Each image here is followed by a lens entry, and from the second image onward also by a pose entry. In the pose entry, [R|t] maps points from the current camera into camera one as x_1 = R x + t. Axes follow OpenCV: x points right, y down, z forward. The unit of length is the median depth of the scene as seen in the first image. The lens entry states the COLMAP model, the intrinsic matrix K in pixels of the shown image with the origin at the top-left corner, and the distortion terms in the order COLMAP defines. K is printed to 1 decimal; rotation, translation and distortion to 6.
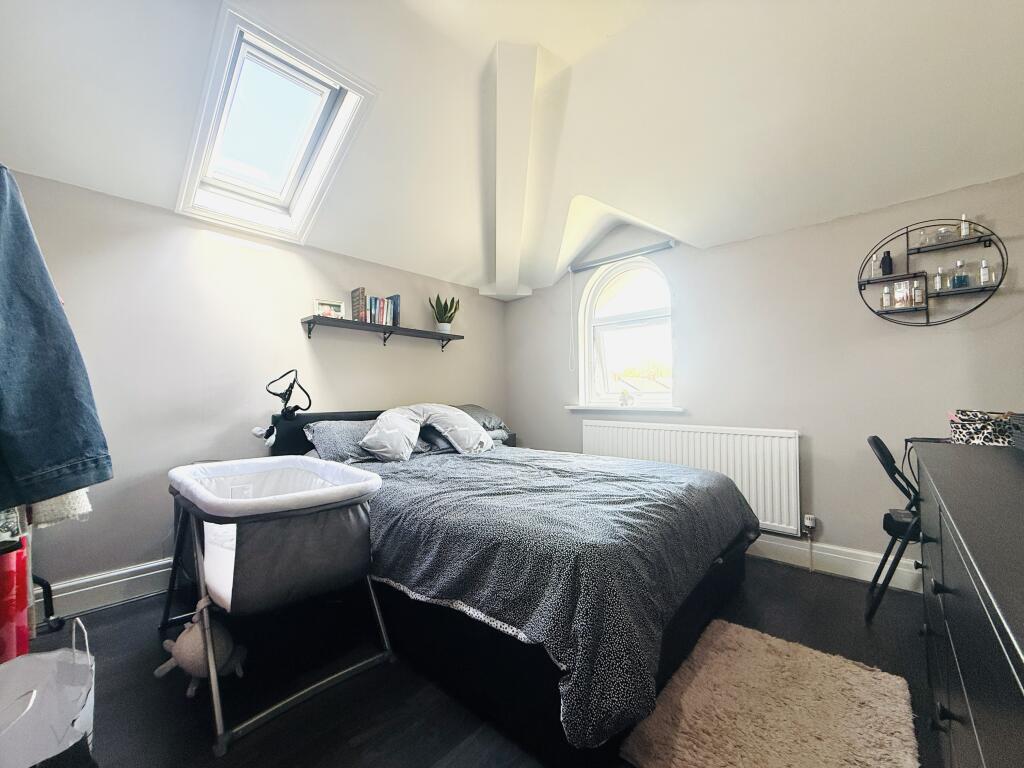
lens RADIAL K [[409.4, 0, 506.0], [0, 409.4, 387.0], [0, 0, 1]] dist [0.003034, -0.000060]
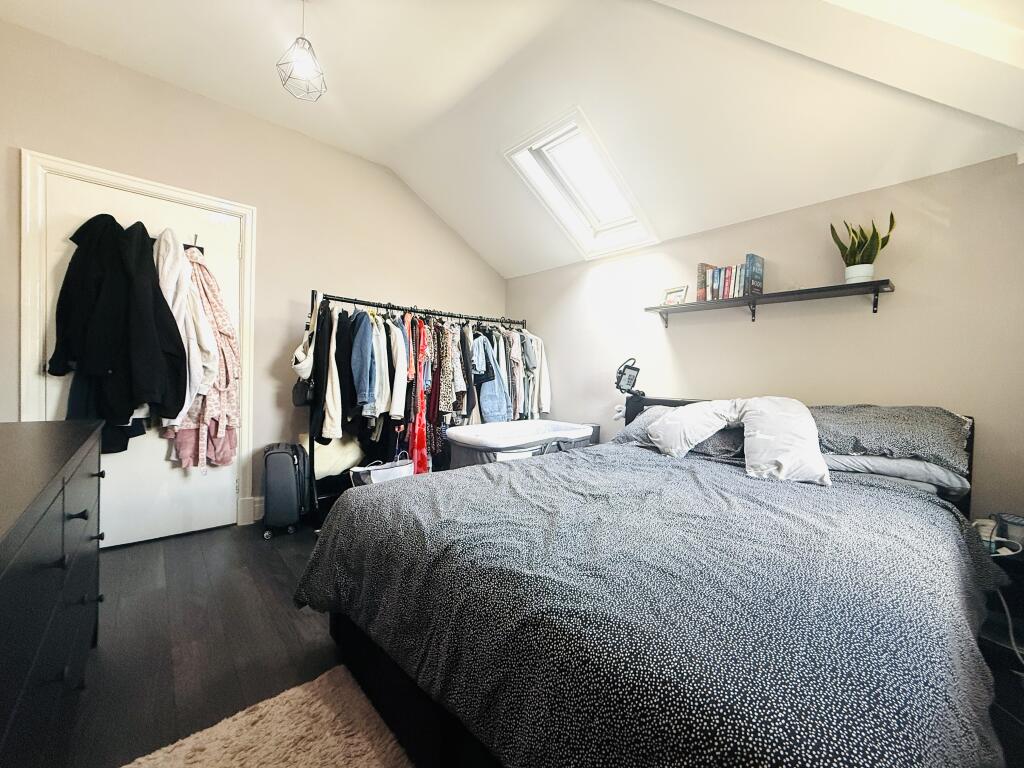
lens RADIAL K [[409.4, 0, 506.0], [0, 409.4, 387.7], [0, 0, 1]] dist [0.003034, -0.000060]
pose [[-0.098459, 0.023393, -0.994866, 0.583060], [-0.006441, 0.999688, 0.024144, 0.012187], [0.995120, 0.008786, -0.098278, 0.652251]]
